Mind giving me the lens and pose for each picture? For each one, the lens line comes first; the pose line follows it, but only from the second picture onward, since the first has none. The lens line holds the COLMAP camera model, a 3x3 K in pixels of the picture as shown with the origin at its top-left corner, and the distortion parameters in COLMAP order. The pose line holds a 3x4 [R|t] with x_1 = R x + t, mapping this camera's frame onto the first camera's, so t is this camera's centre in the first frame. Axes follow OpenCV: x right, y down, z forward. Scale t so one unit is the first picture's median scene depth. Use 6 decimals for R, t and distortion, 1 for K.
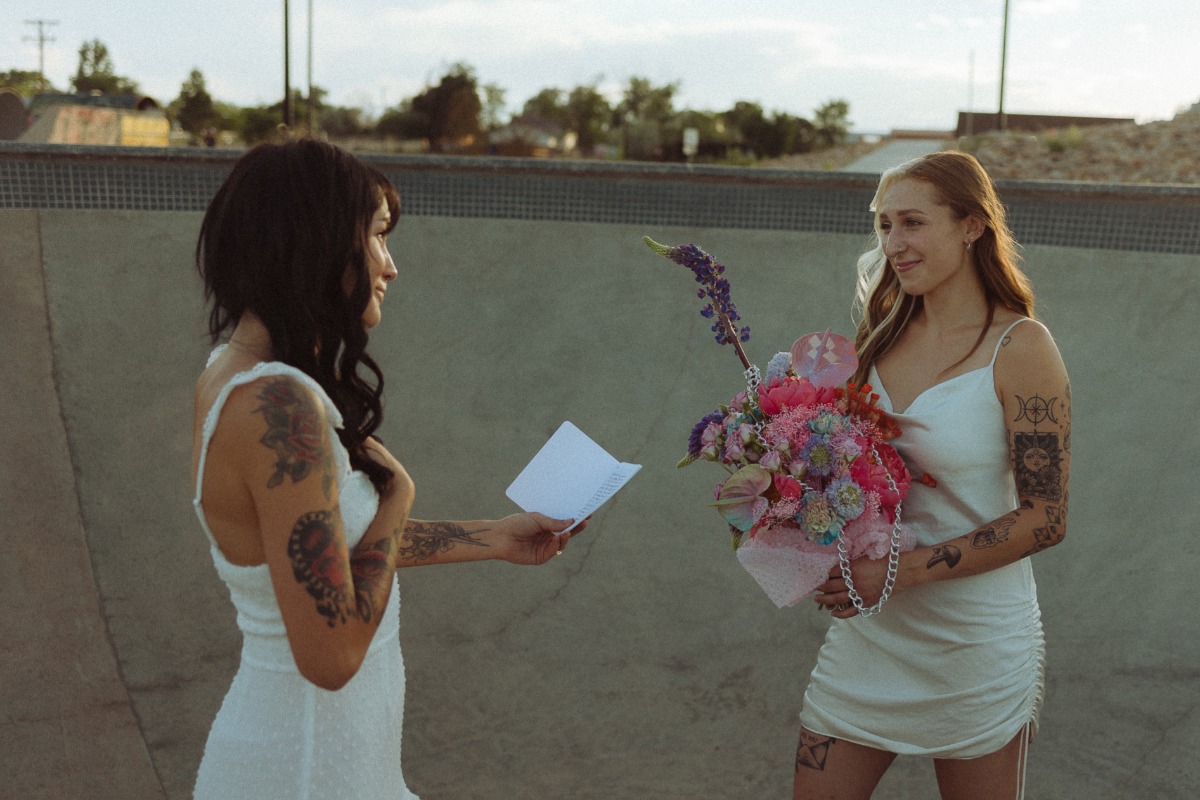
lens RADIAL K [[1495.6, 0, 598.8], [0, 1495.6, 323.7], [0, 0, 1]] dist [-0.001522, -0.057320]
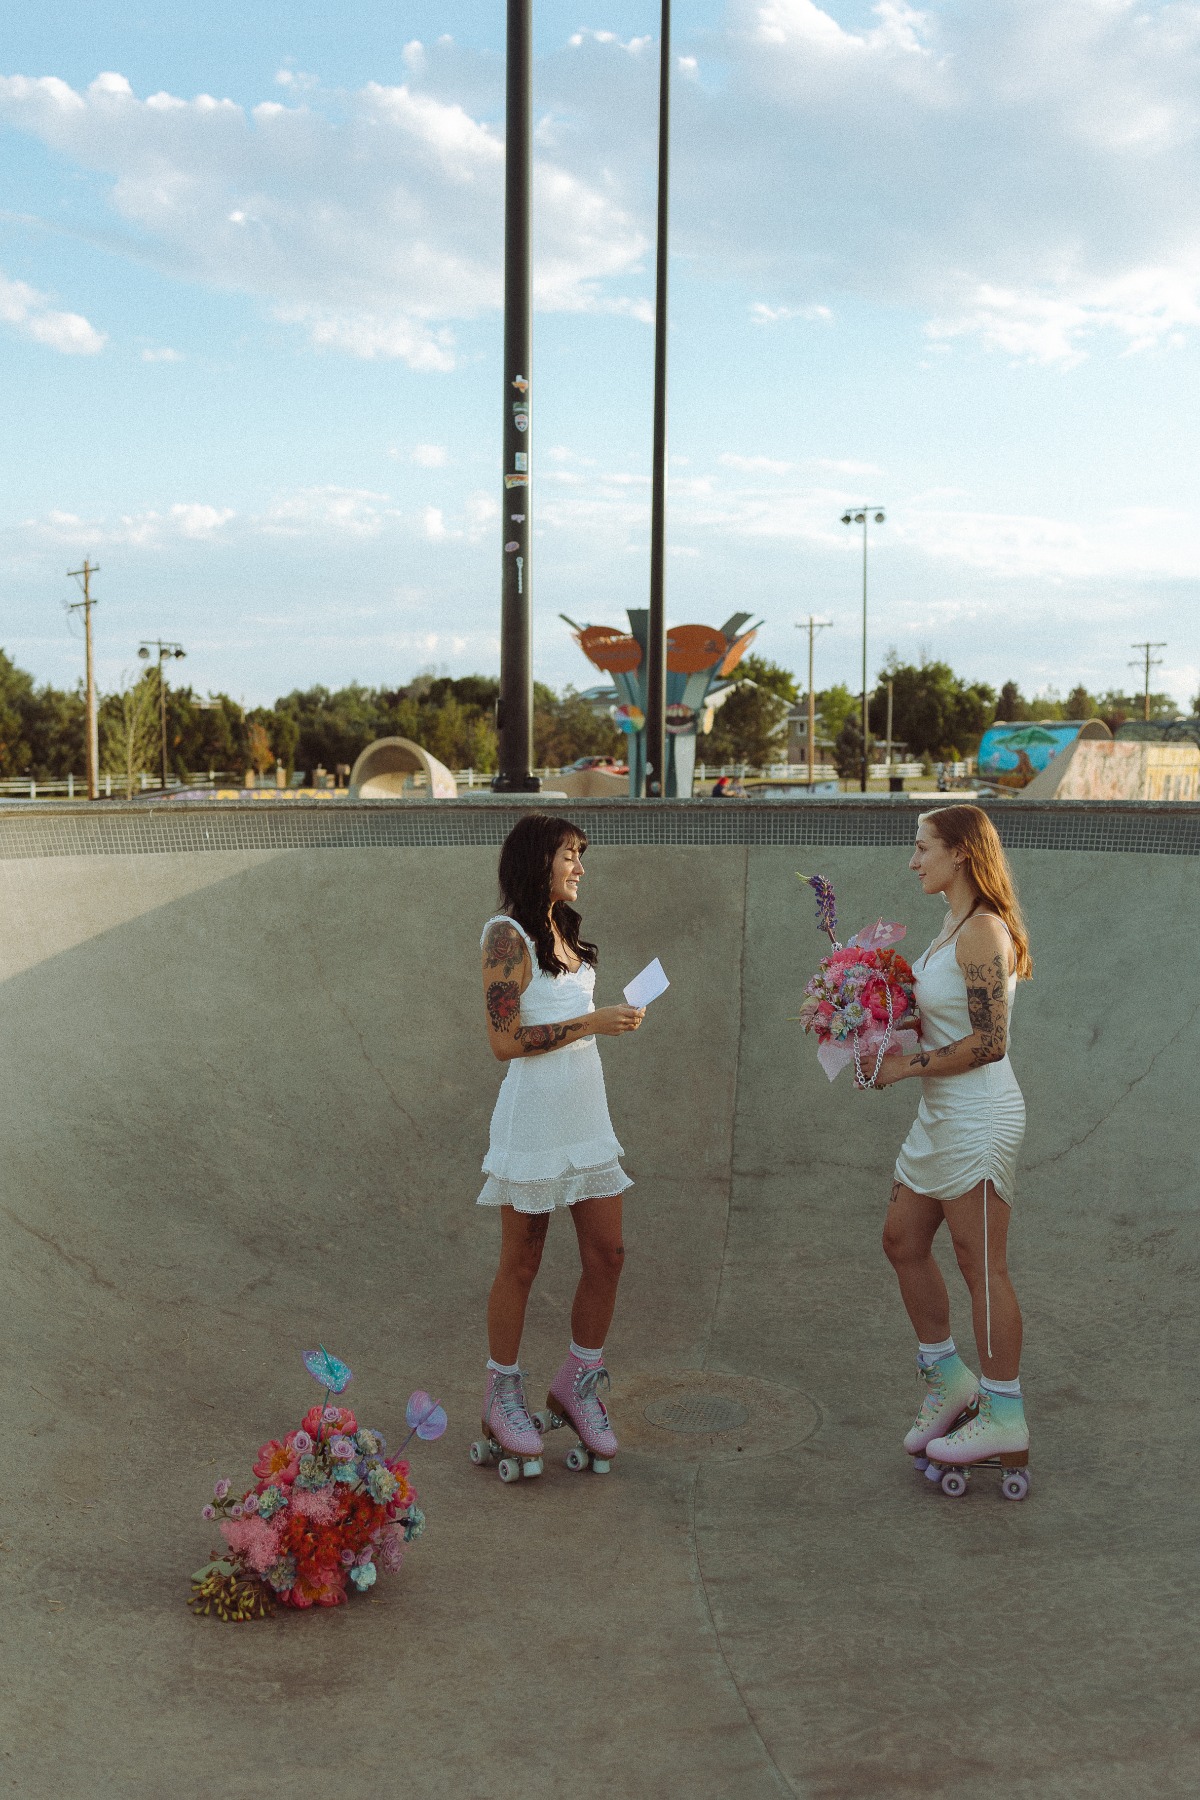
lens RADIAL K [[2243.3, 0, 600.0], [0, 2243.3, 900.0], [0, 0, 1]] dist [-0.001522, -0.057320]
pose [[0.684988, 0.012588, -0.728445, 1.099812], [-0.048379, 0.998430, -0.028240, 0.043011], [0.726946, 0.054586, 0.684522, -0.565971]]
